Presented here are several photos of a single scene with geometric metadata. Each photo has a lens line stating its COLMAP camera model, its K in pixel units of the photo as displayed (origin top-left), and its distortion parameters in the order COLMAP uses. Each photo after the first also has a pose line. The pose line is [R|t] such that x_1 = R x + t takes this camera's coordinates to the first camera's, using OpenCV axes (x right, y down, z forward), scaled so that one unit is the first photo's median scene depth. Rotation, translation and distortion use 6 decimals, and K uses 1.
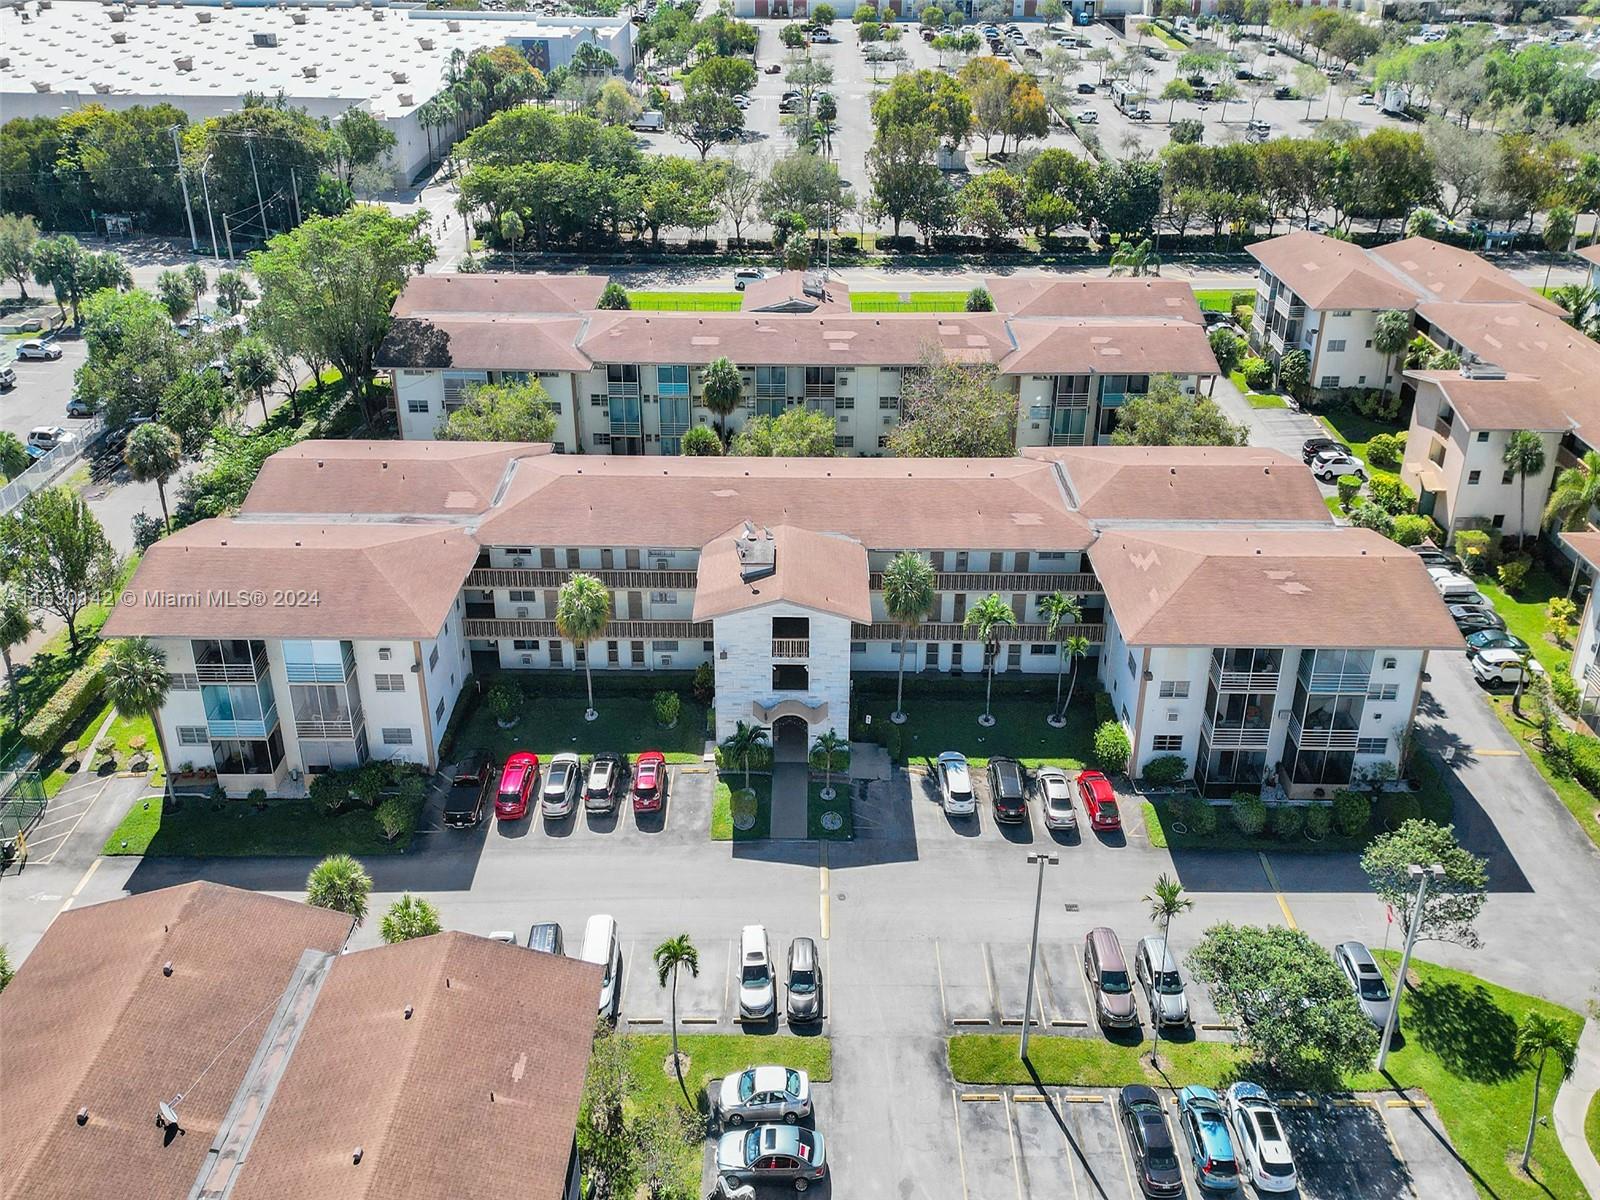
lens RADIAL K [[1492.8, 0, 802.3], [0, 1492.8, 608.7], [0, 0, 1]] dist [0.180699, -0.427943]
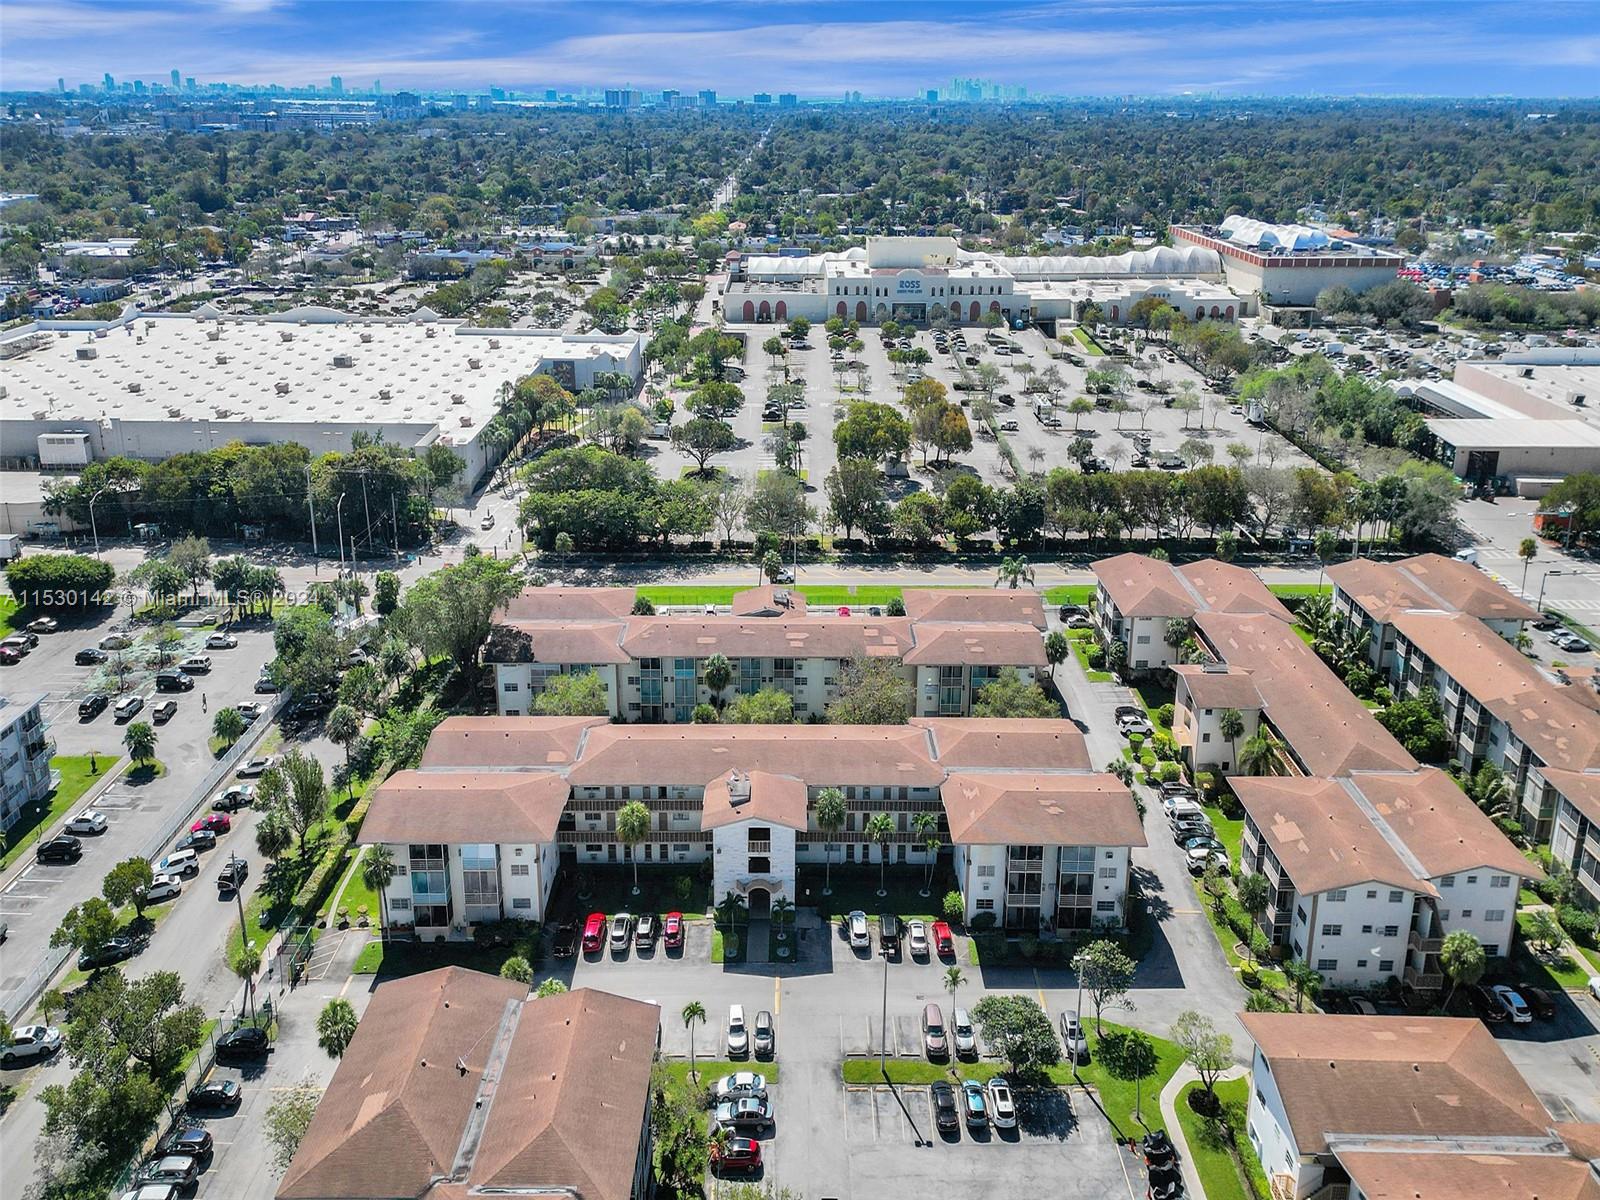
lens RADIAL K [[1492.8, 0, 802.3], [0, 1492.8, 608.7], [0, 0, 1]] dist [0.180699, -0.427943]
pose [[0.999964, -0.003078, 0.007946, 0.020152], [0.004195, 0.989488, -0.144553, 0.004039], [-0.007417, 0.144581, 0.989465, -0.505999]]
